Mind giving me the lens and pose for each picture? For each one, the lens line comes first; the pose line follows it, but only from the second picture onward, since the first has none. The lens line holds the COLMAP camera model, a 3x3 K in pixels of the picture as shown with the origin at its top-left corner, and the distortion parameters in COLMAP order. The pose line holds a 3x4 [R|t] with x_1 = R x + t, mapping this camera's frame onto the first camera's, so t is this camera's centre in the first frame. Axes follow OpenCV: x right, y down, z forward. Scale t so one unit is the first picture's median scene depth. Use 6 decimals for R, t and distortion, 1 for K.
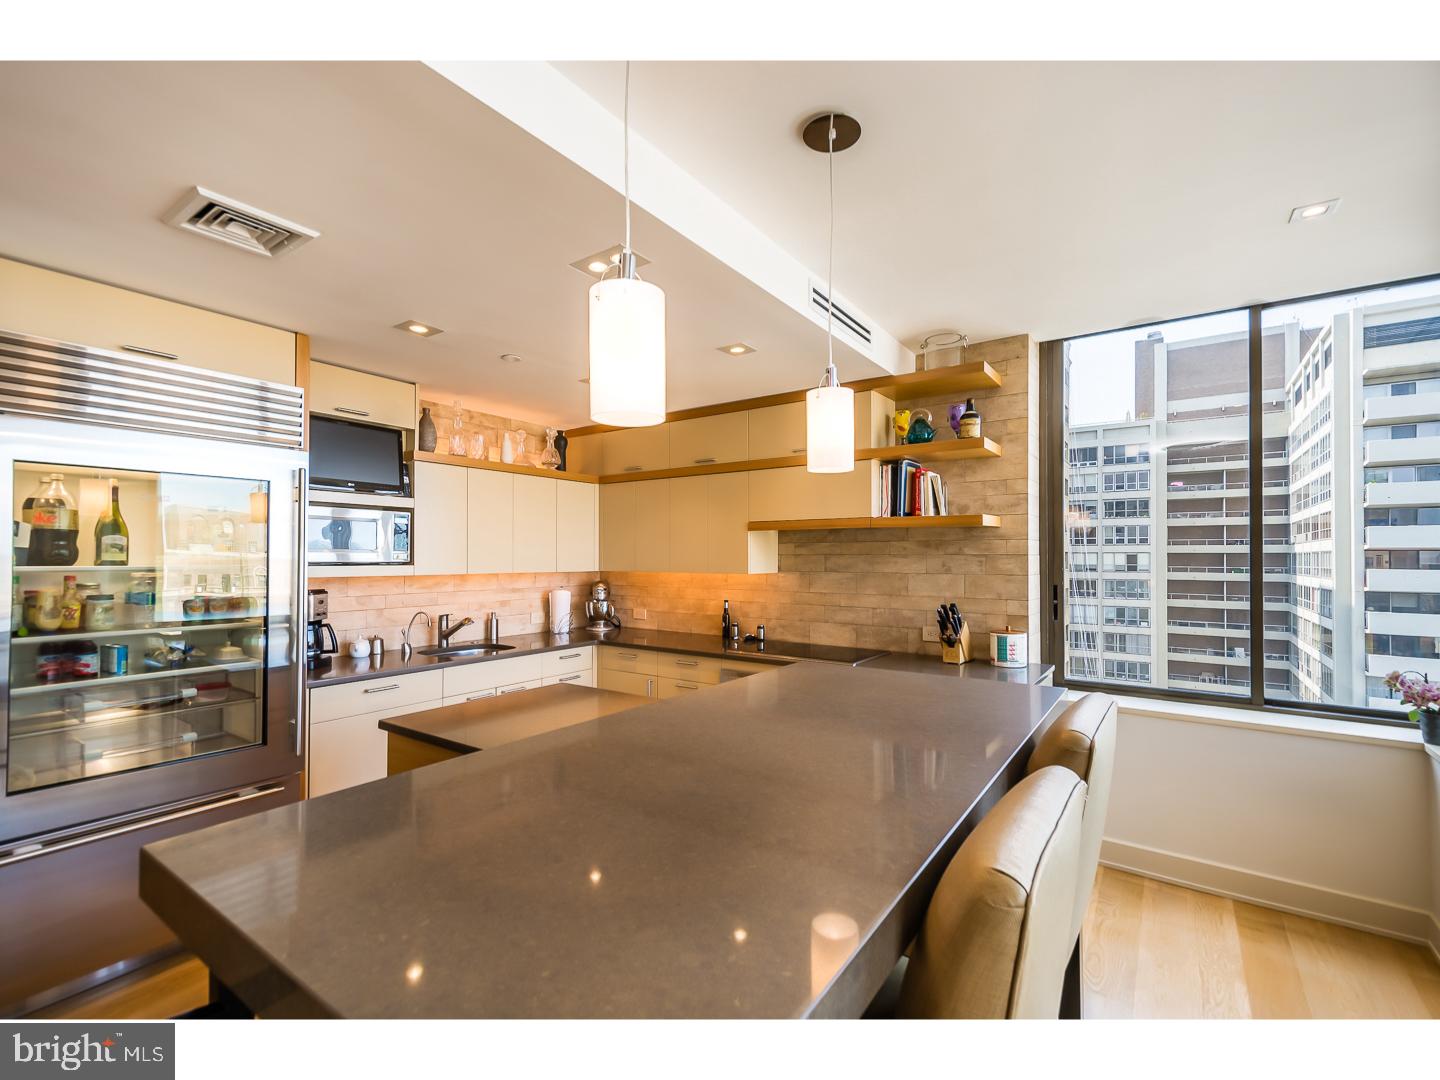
lens RADIAL K [[635.0, 0, 708.4], [0, 635.0, 548.0], [0, 0, 1]] dist [0.001312, -0.000154]
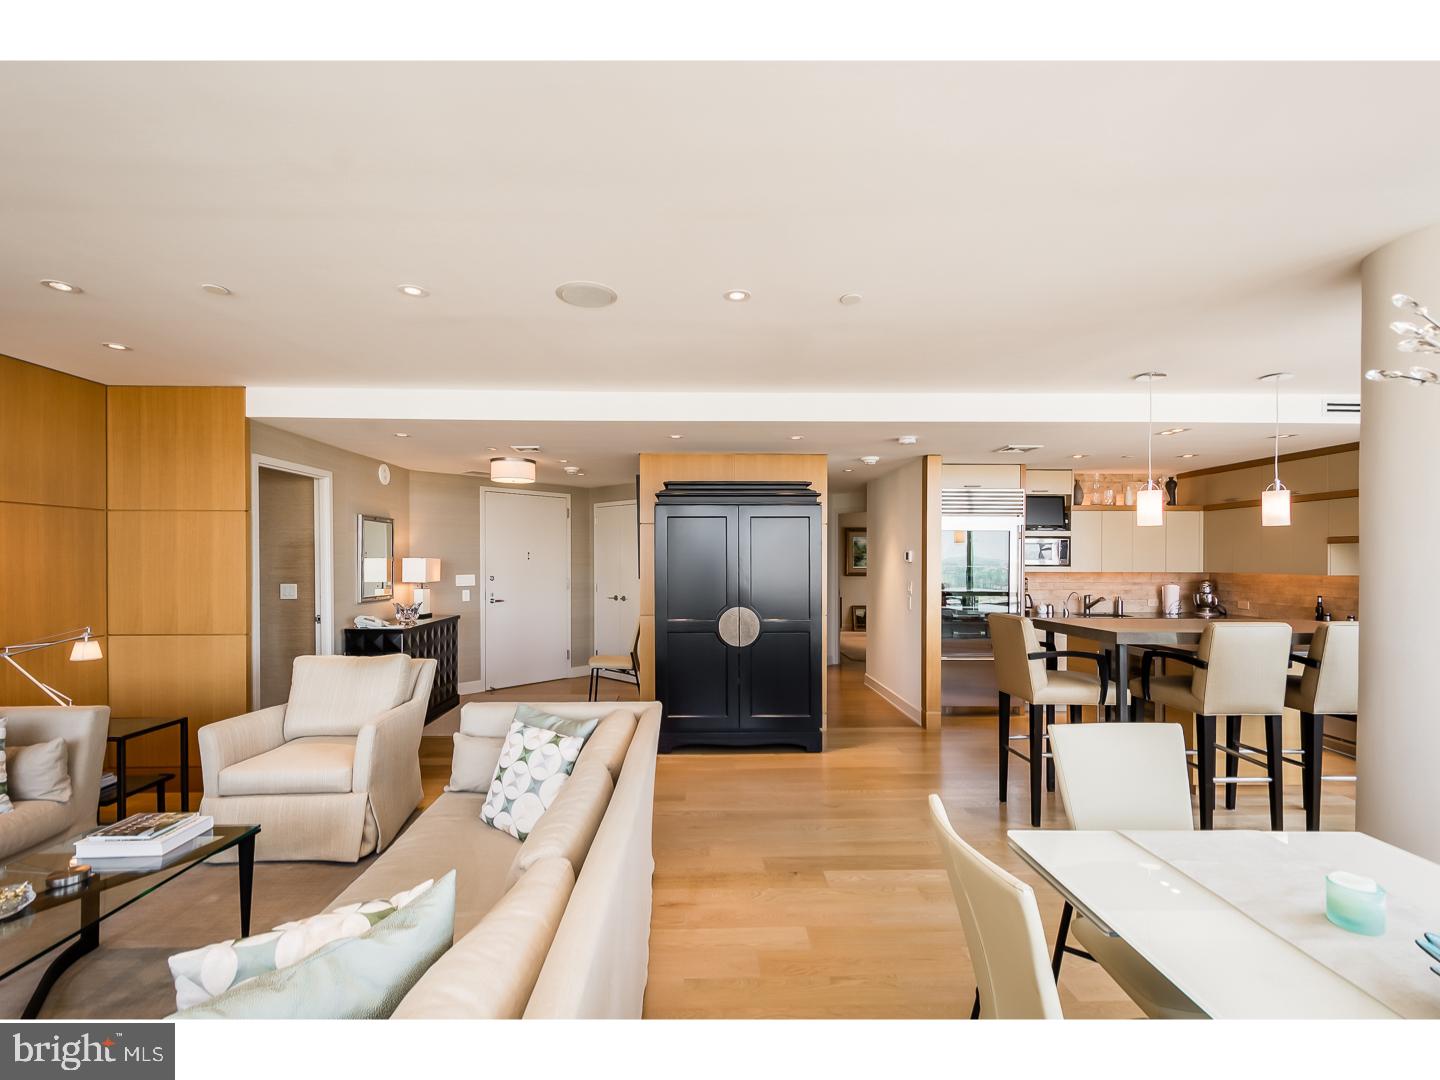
lens RADIAL K [[625.0, 0, 719.1], [0, 625.0, 568.1], [0, 0, 1]] dist [0.000763, 0.000045]
pose [[0.613258, 0.010654, -0.789811, 0.303425], [0.010017, 0.999724, 0.021263, -0.015448], [0.789819, -0.020951, 0.612981, -0.807865]]
